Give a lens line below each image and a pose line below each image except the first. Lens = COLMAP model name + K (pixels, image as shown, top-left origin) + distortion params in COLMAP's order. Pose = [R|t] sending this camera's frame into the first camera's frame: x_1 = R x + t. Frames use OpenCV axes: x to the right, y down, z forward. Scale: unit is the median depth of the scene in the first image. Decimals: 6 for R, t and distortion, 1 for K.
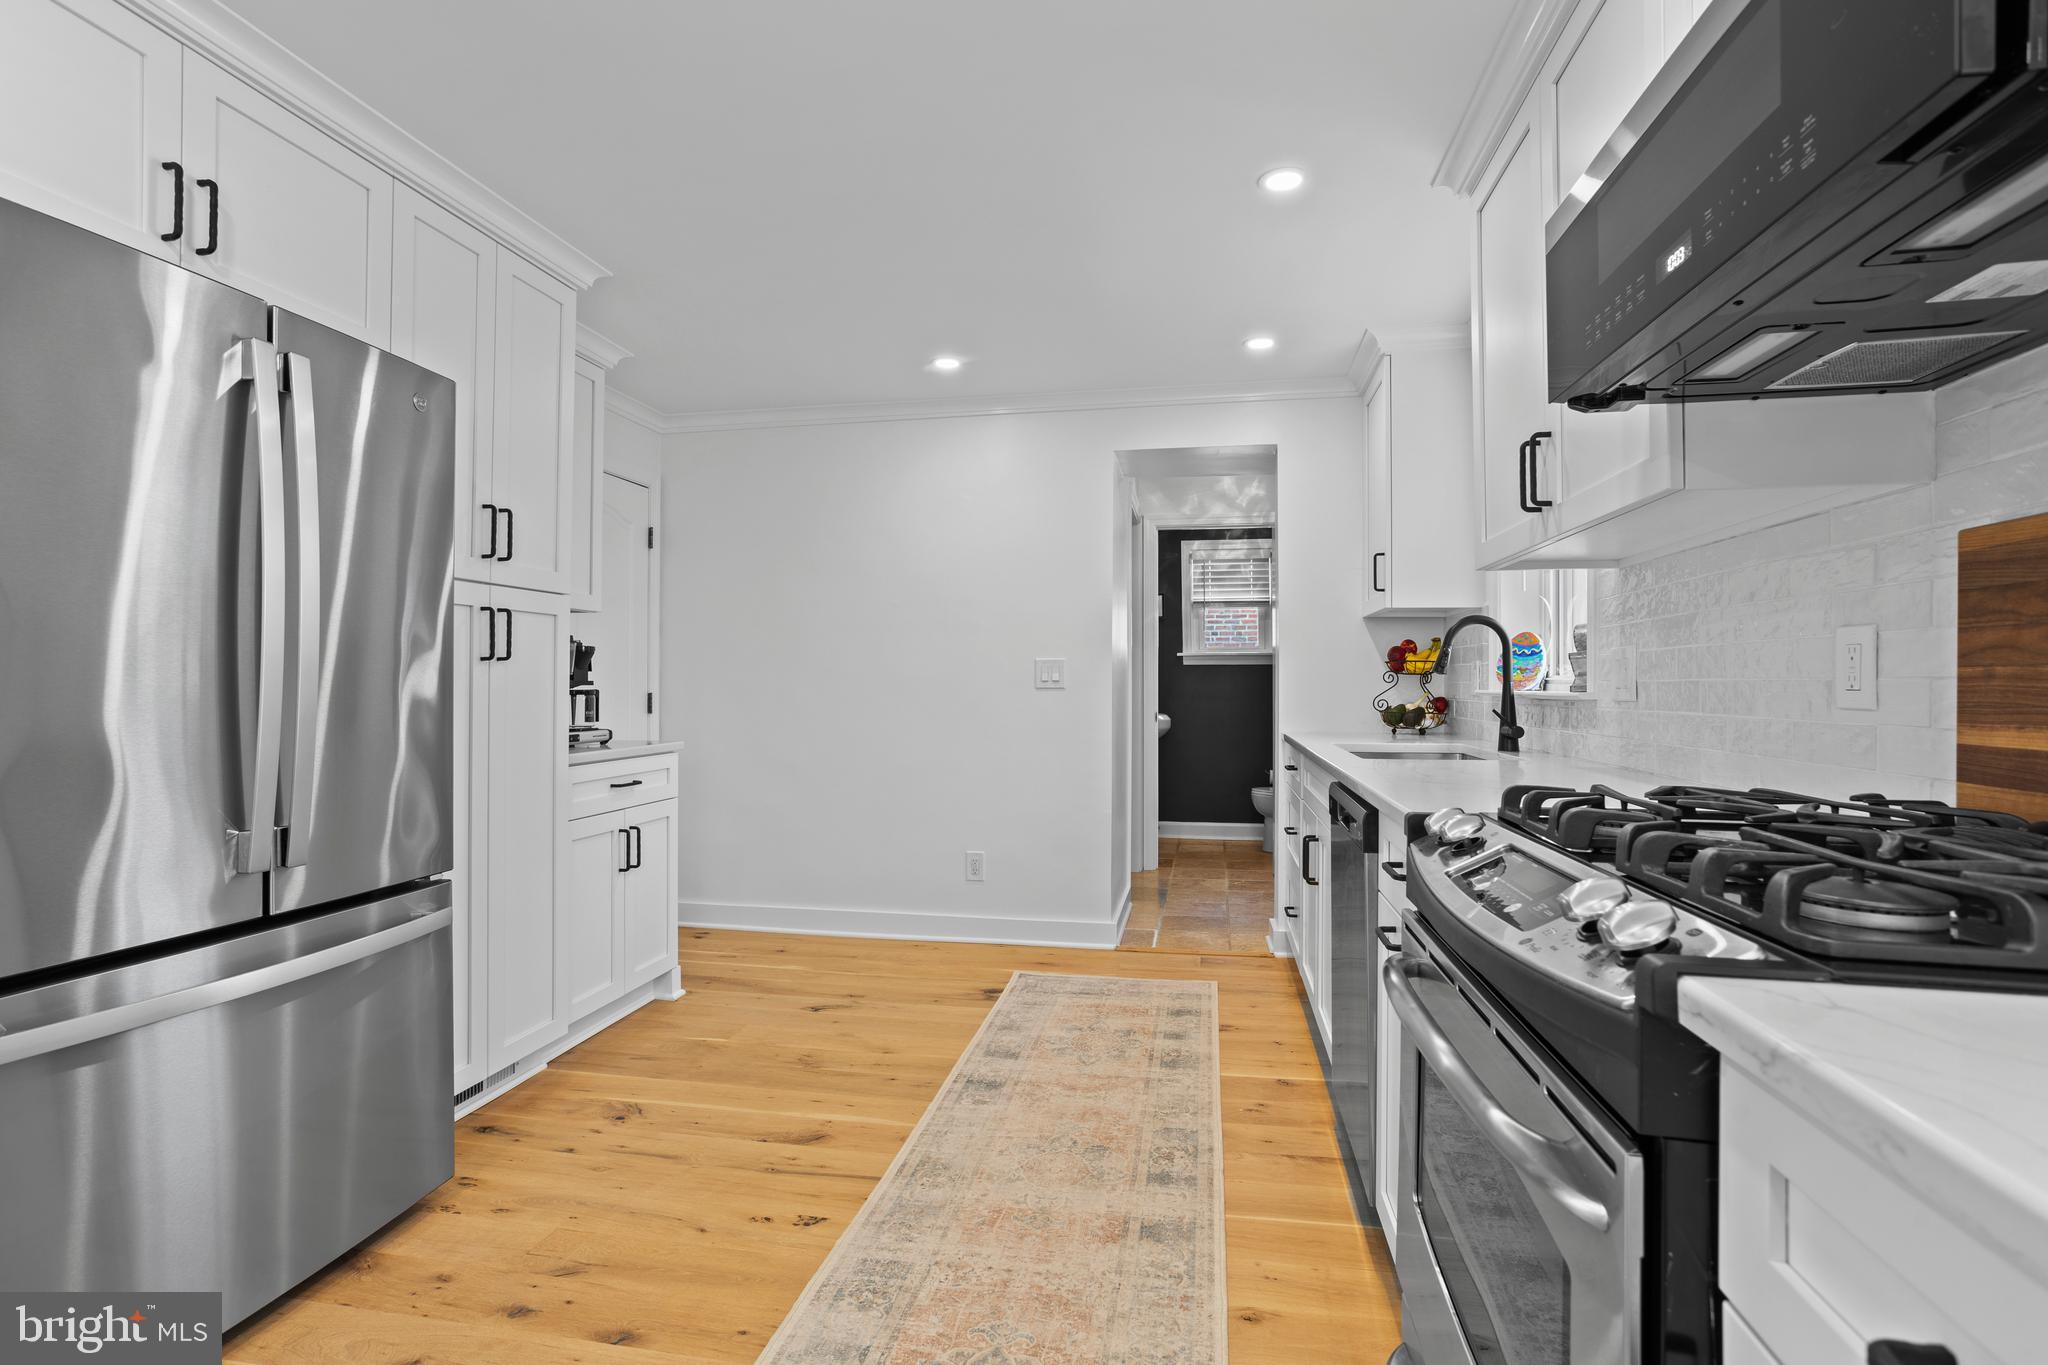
lens RADIAL K [[1031.1, 0, 1005.4], [0, 1031.1, 676.6], [0, 0, 1]] dist [-0.062947, 0.044806]
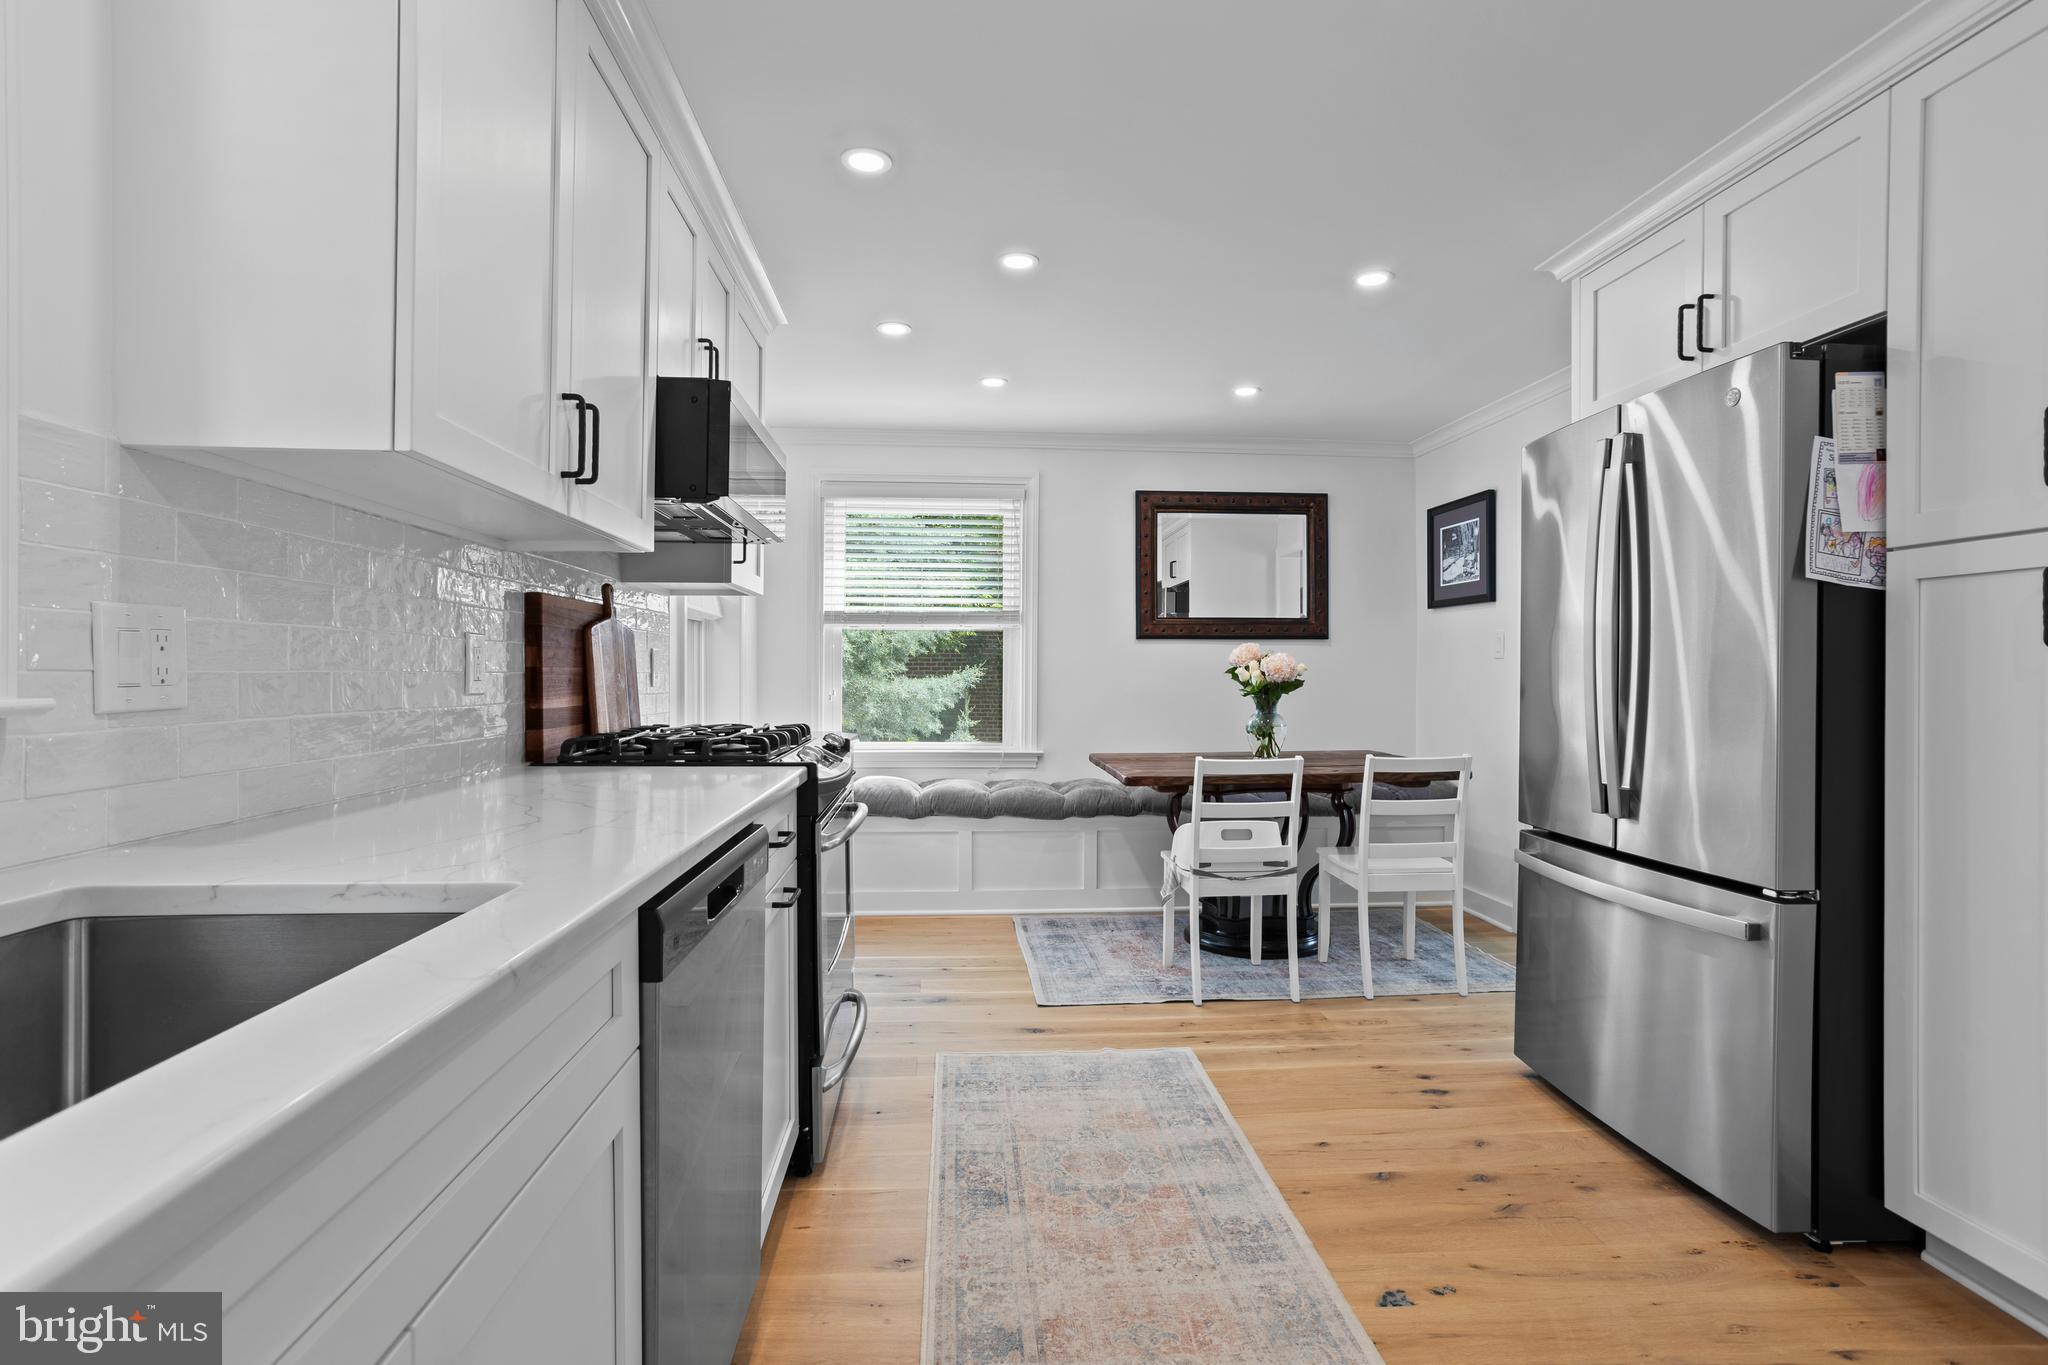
lens RADIAL K [[1019.6, 0, 1053.0], [0, 1019.6, 665.7], [0, 0, 1]] dist [-0.051984, 0.044010]
pose [[-0.955901, -0.004967, -0.293646, 0.360924], [-0.002760, 0.999965, -0.007930, -0.000017], [0.293676, -0.006770, -0.955881, 1.836662]]
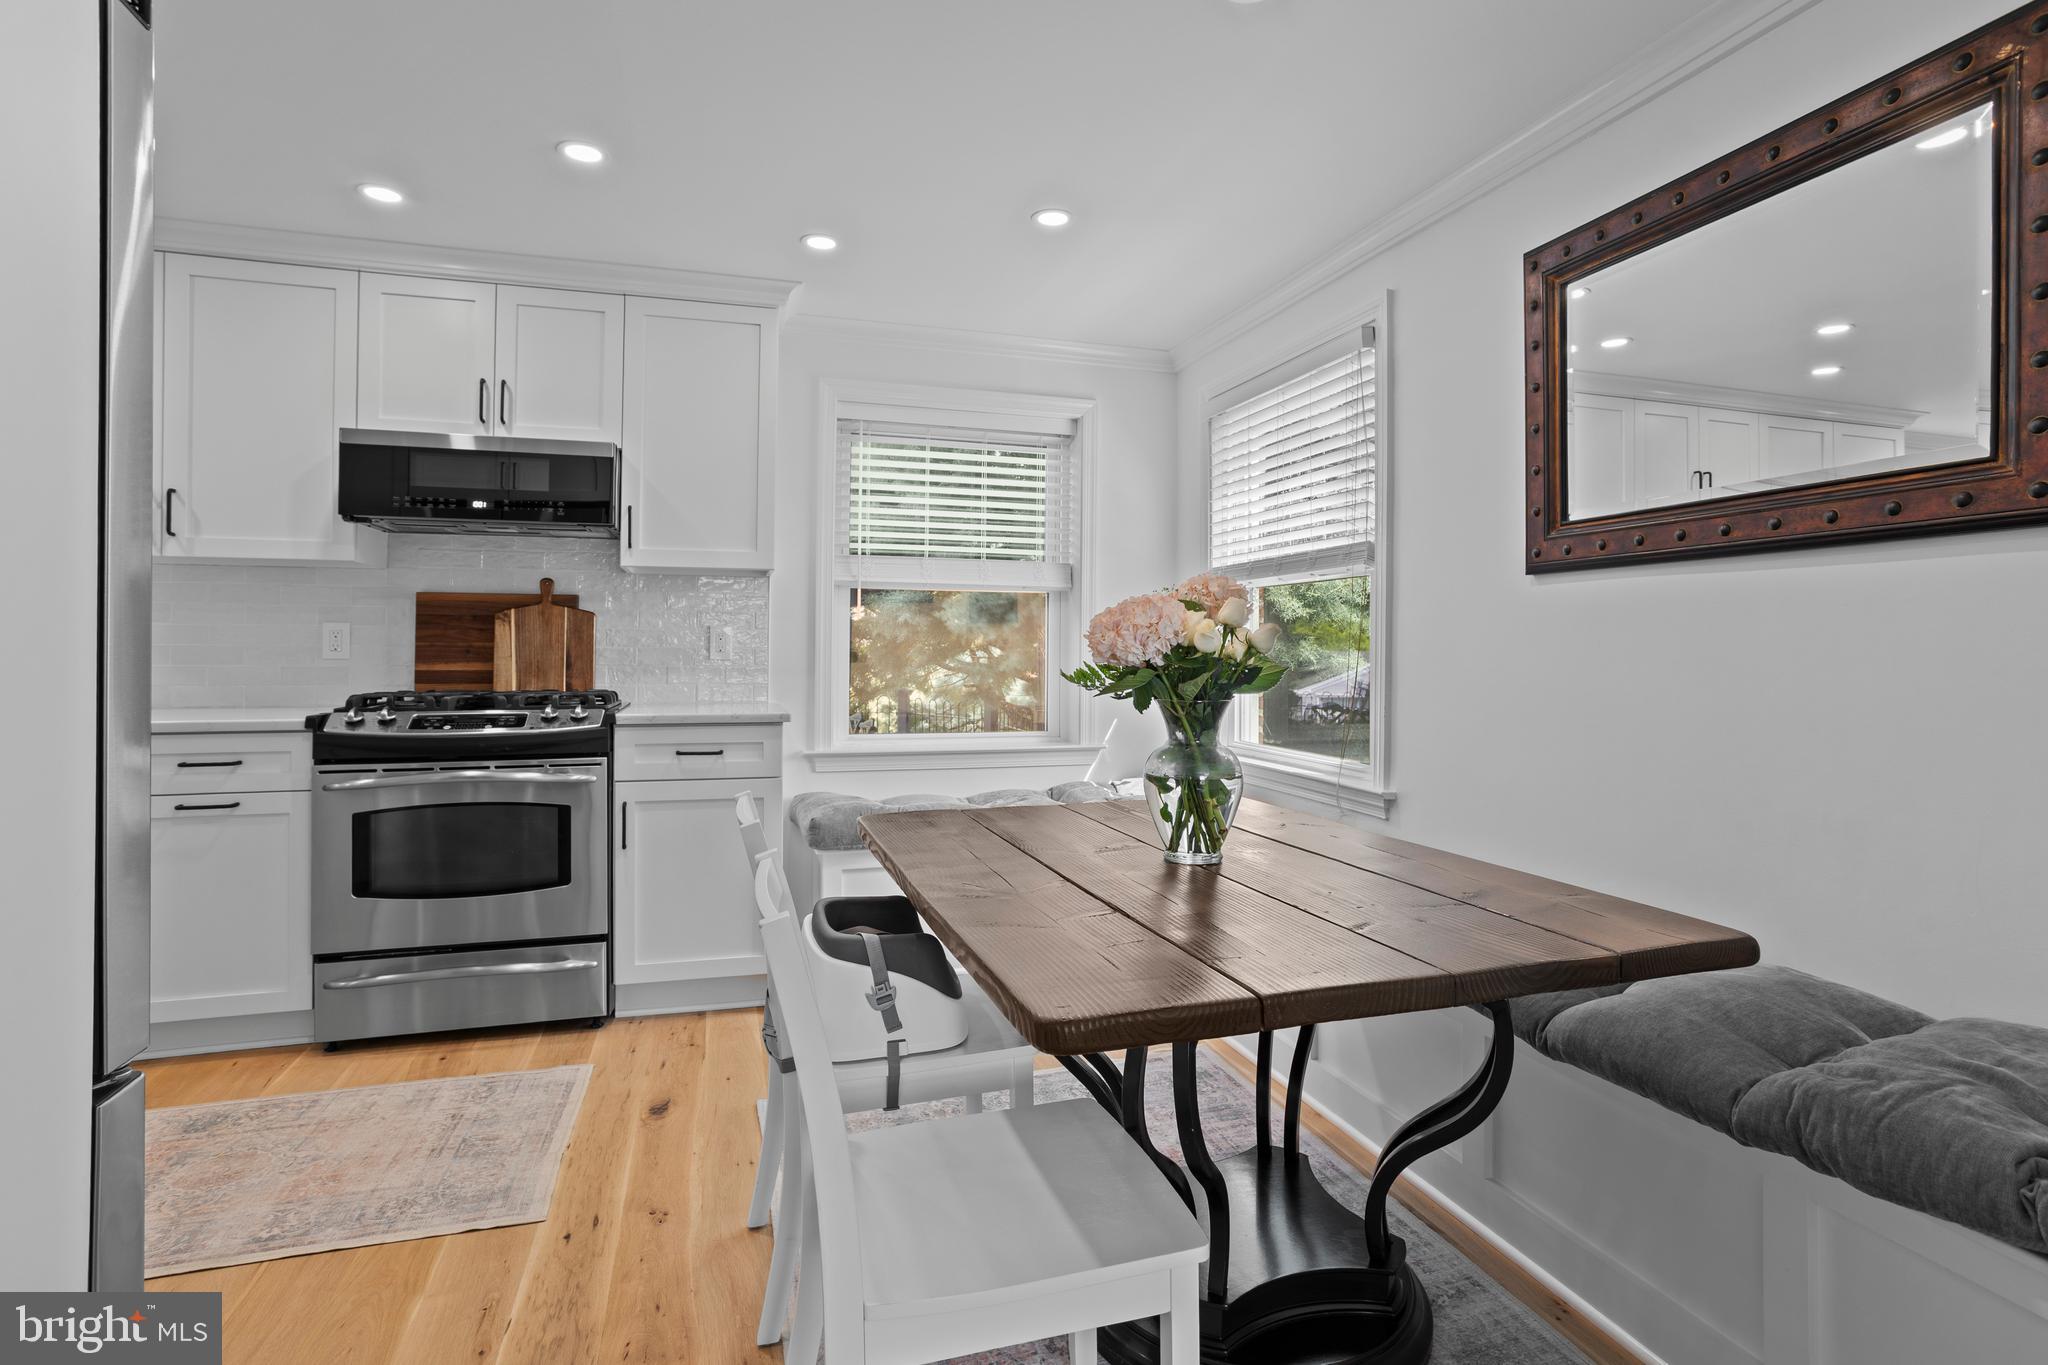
lens RADIAL K [[1026.7, 0, 1021.7], [0, 1026.7, 617.6], [0, 0, 1]] dist [-0.022832, 0.015394]
pose [[-0.459012, 0.022411, 0.888148, -1.396452], [-0.003014, 0.999637, -0.026782, -0.004536], [-0.888425, -0.014971, -0.458777, 0.495426]]
